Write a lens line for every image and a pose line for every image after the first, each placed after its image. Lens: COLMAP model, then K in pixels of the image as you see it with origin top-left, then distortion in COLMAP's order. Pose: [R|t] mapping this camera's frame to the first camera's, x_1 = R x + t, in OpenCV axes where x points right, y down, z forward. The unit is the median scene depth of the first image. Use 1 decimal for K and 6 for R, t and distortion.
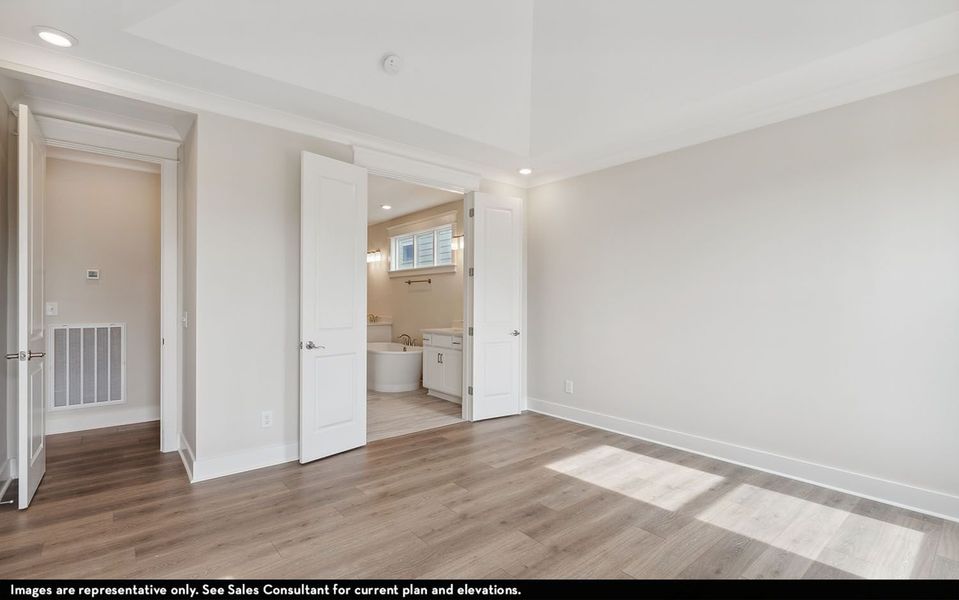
lens RADIAL K [[445.5, 0, 485.7], [0, 445.5, 301.1], [0, 0, 1]] dist [-0.005507, 0.001780]
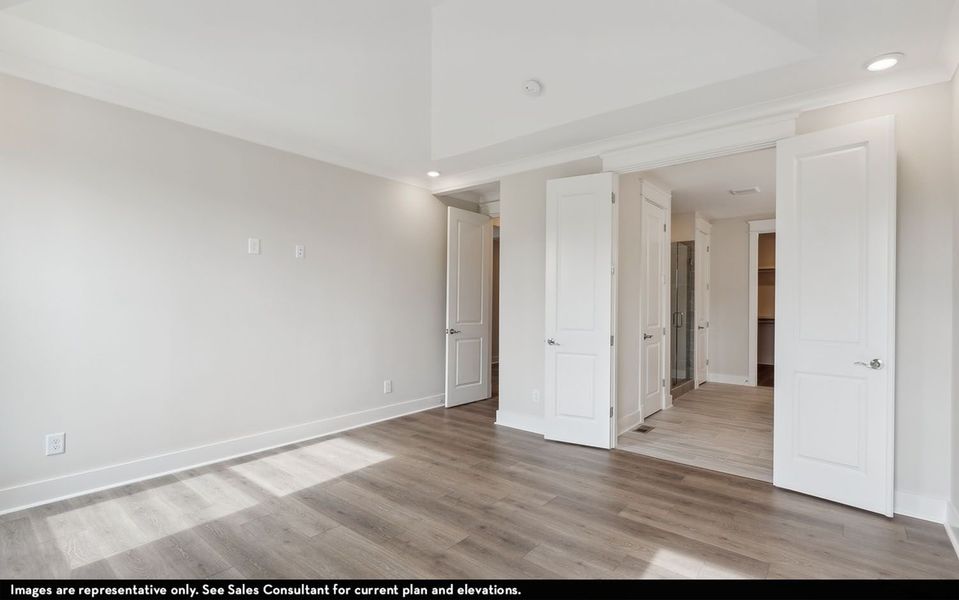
lens RADIAL K [[445.5, 0, 475.2], [0, 445.5, 304.3], [0, 0, 1]] dist [-0.005507, 0.001780]
pose [[0.167133, -0.003933, -0.985927, 0.637248], [-0.004511, 0.999979, -0.004754, 0.003821], [0.985924, 0.005242, 0.167112, 0.510980]]
